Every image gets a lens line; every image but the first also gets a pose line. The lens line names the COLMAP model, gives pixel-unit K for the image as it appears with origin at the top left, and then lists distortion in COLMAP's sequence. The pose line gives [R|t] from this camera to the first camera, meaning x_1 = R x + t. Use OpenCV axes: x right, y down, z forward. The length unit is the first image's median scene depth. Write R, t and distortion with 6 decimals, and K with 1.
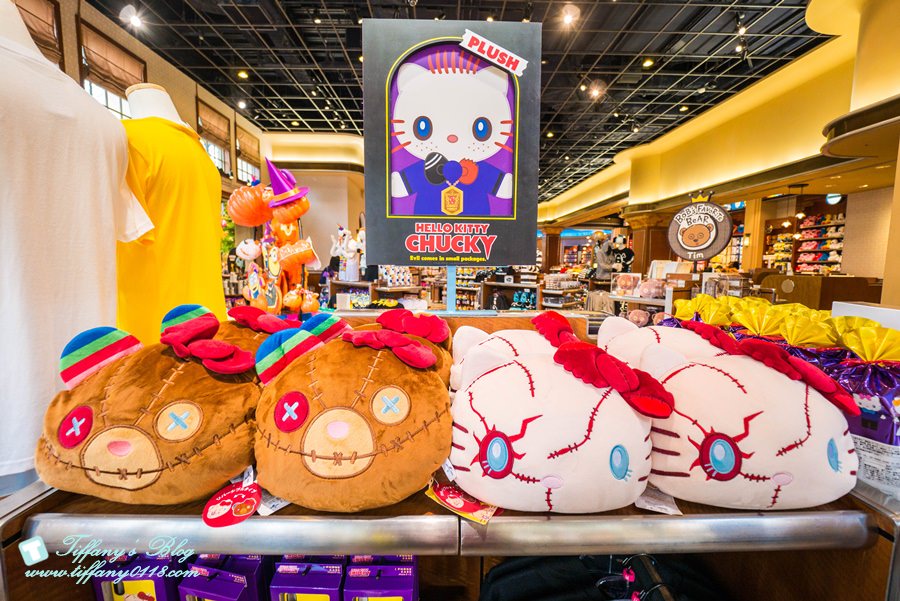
lens RADIAL K [[366.3, 0, 449.6], [0, 366.3, 296.9], [0, 0, 1]] dist [-0.004759, -0.000703]
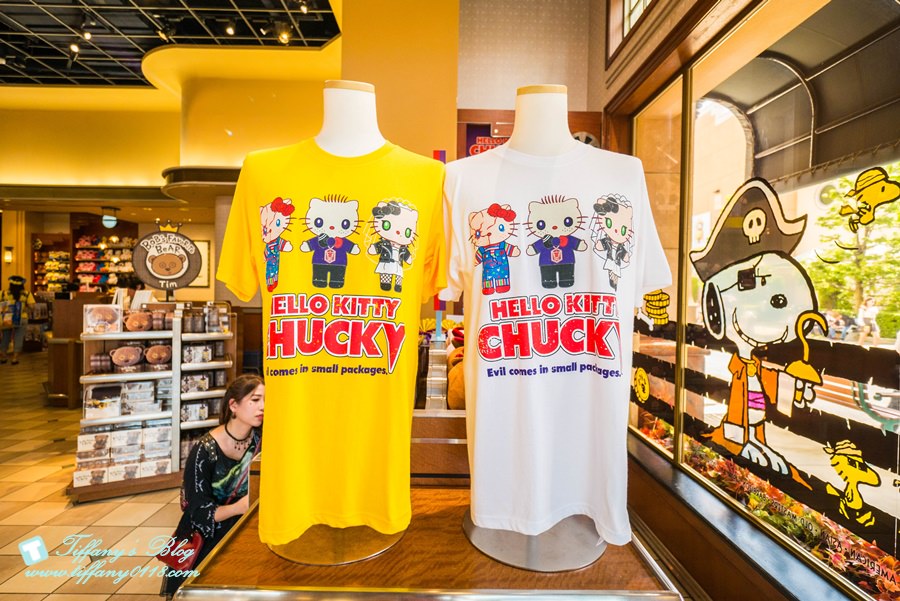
lens RADIAL K [[416.3, 0, 449.3], [0, 416.3, 299.8], [0, 0, 1]] dist [0.001674, 0.000603]
pose [[0.020042, -0.026638, 0.999444, -0.189725], [0.078647, 0.996589, 0.024985, -0.017017], [-0.996701, 0.078103, 0.022068, 0.092057]]
